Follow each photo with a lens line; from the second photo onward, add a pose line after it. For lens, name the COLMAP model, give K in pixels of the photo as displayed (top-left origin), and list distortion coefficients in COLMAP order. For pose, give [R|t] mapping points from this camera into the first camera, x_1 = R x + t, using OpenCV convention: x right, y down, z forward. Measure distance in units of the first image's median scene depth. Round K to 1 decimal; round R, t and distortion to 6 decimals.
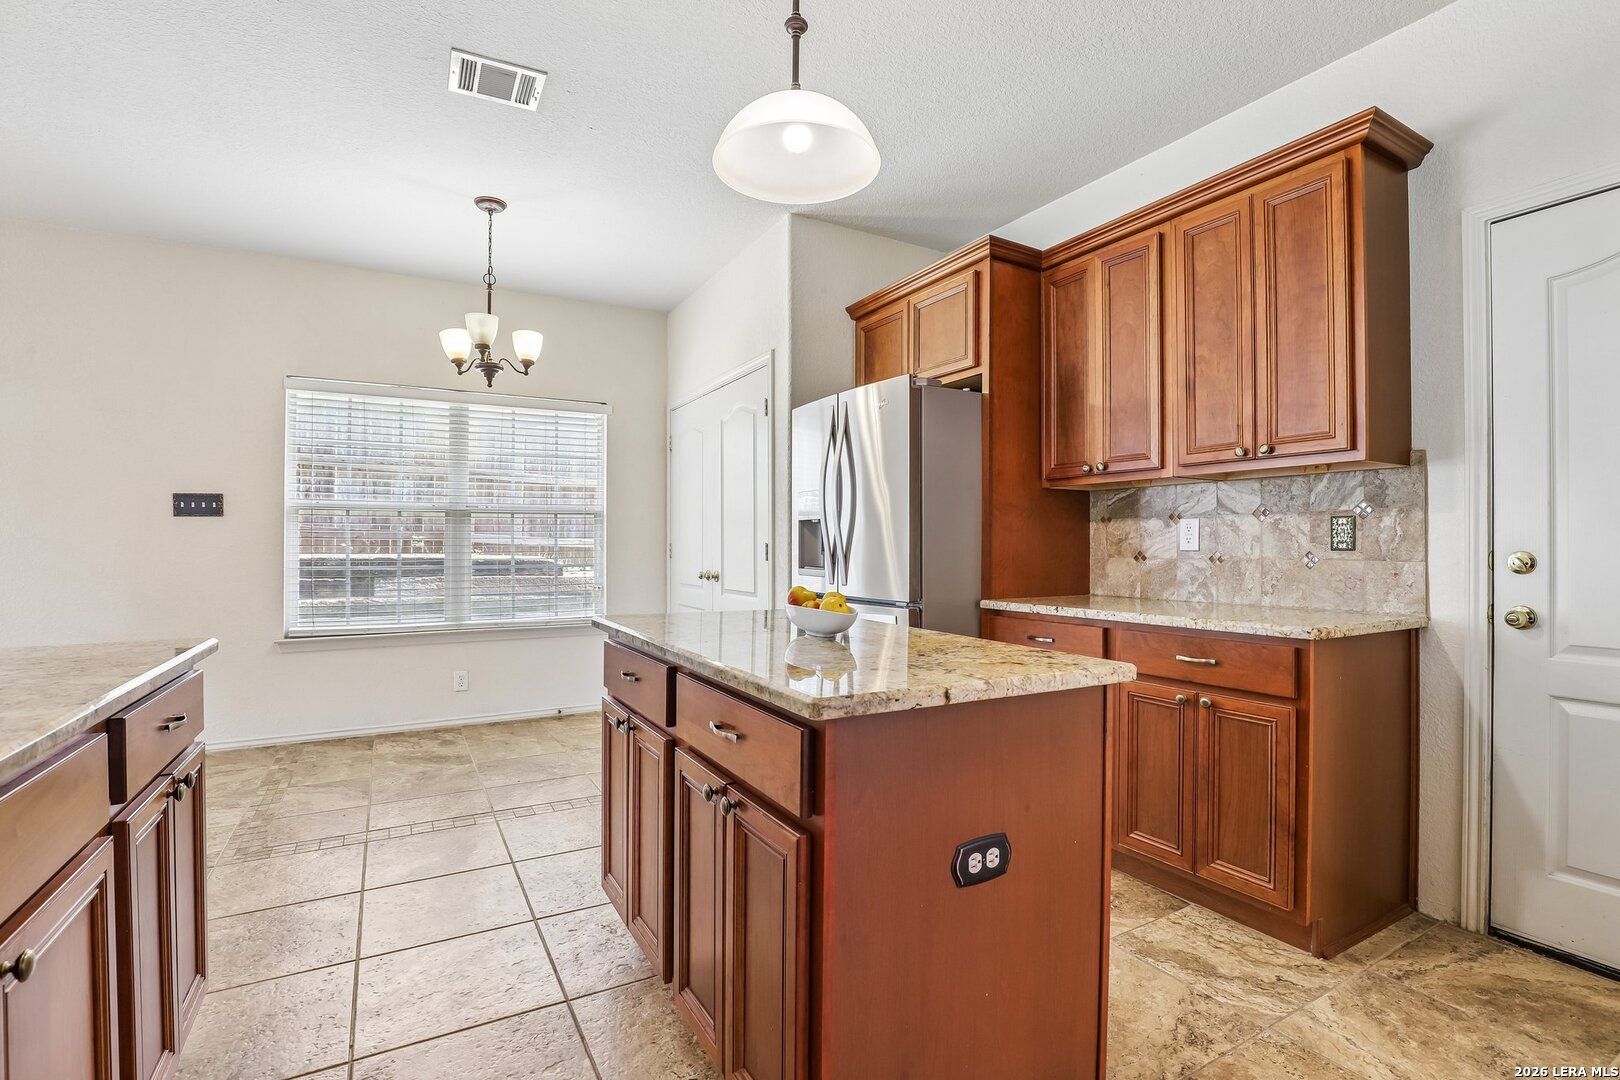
lens RADIAL K [[763.1, 0, 848.6], [0, 763.1, 541.9], [0, 0, 1]] dist [-0.030639, 0.000309]
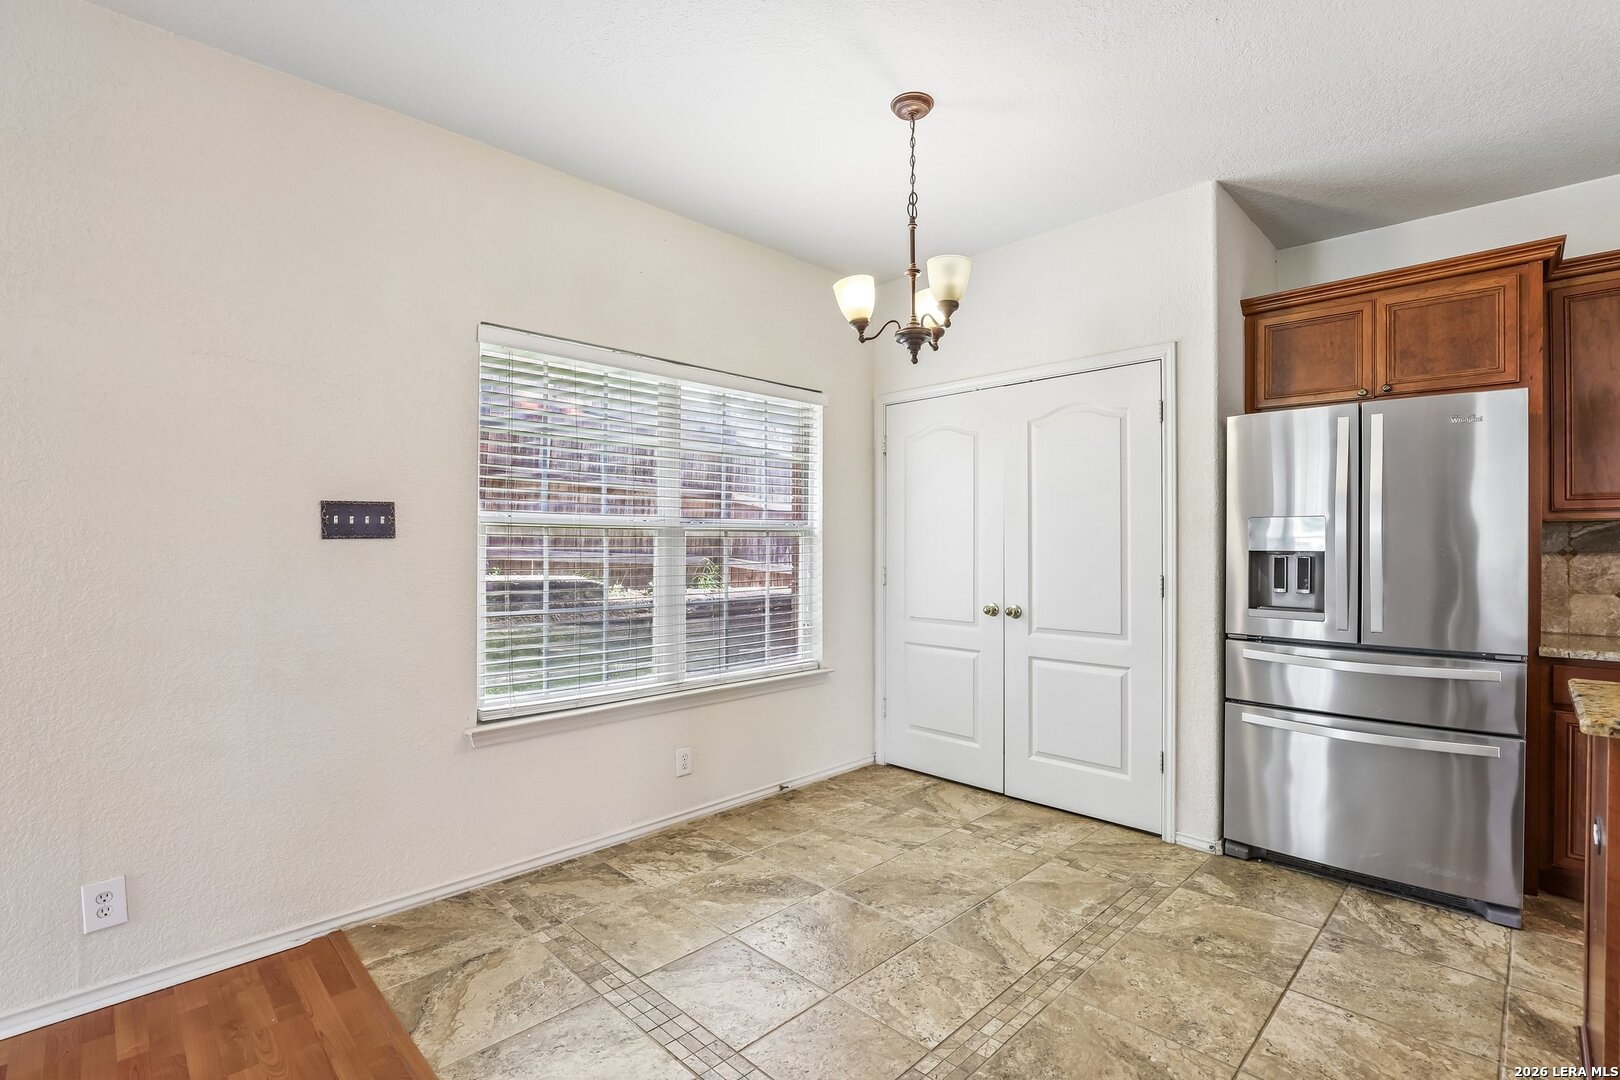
lens RADIAL K [[757.0, 0, 864.4], [0, 757.0, 543.1], [0, 0, 1]] dist [-0.034780, 0.005238]
pose [[0.964305, 0.004019, 0.264763, -0.640367], [-0.003976, 0.999992, -0.000697, -0.032352], [-0.264764, -0.000380, 0.964313, 0.301475]]
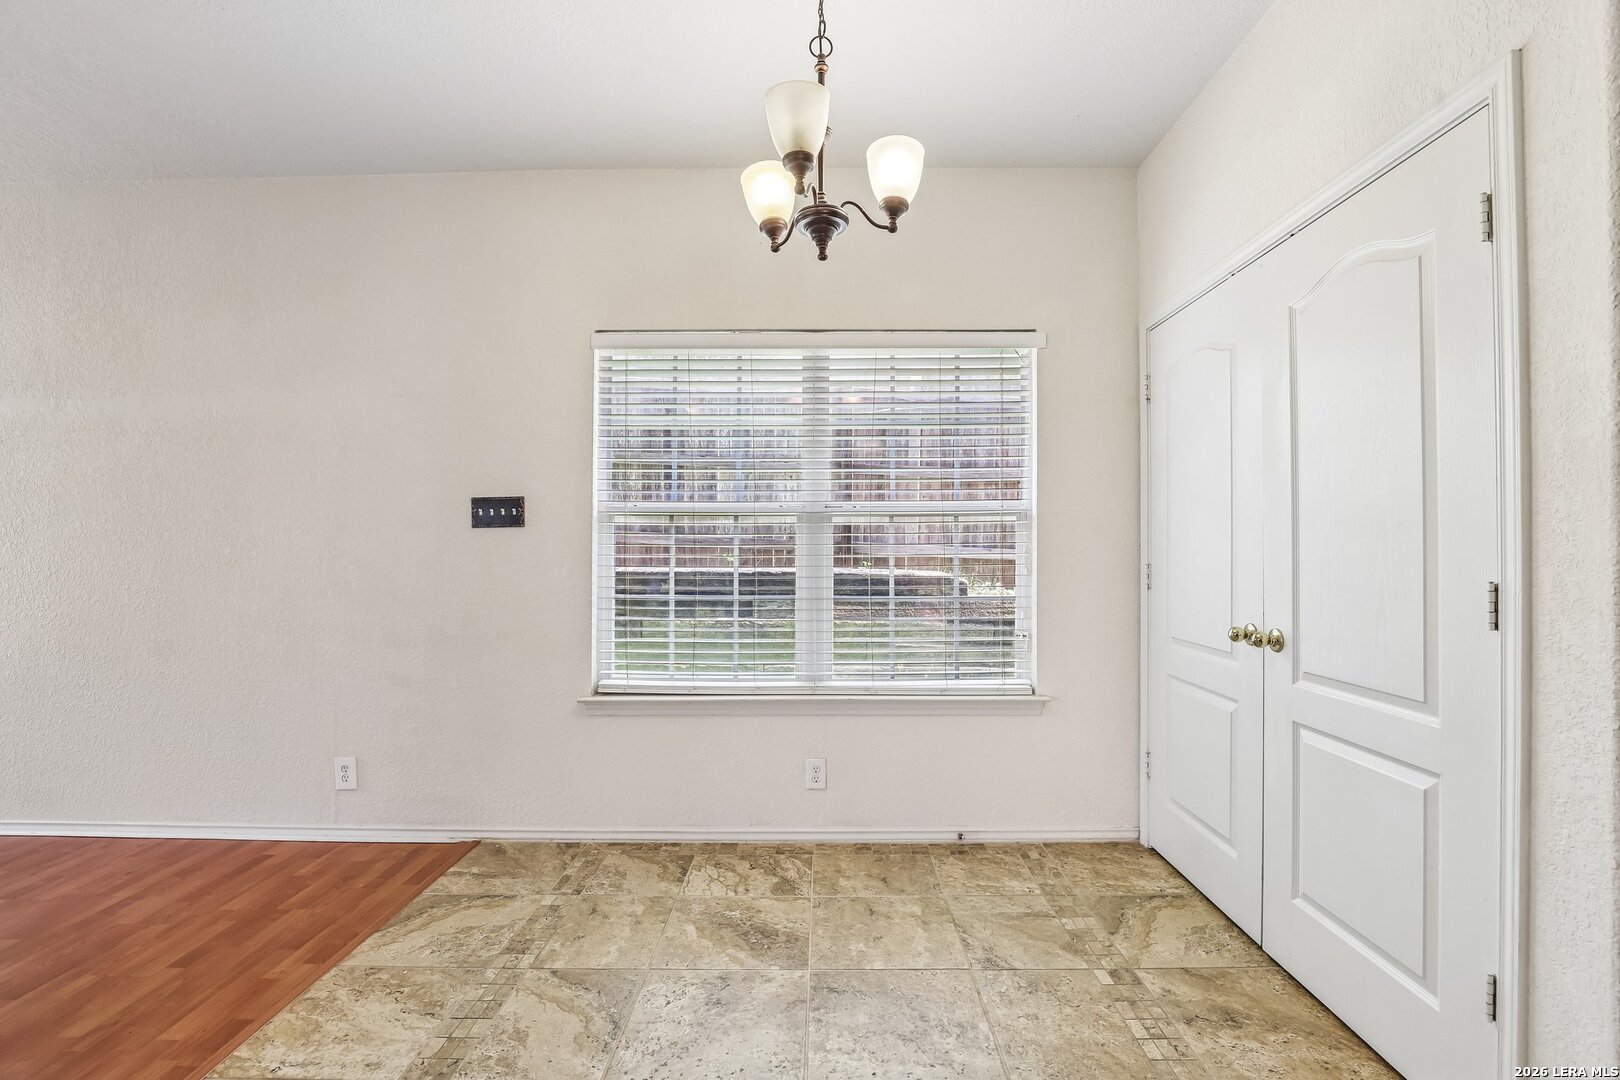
lens RADIAL K [[767.7, 0, 807.7], [0, 767.7, 542.6], [0, 0, 1]] dist [-0.036426, 0.005381]
pose [[0.844447, -0.001648, -0.535636, -0.195703], [0.000280, 0.999996, -0.002635, -0.016976], [0.535639, 0.002075, 0.844445, 0.521267]]
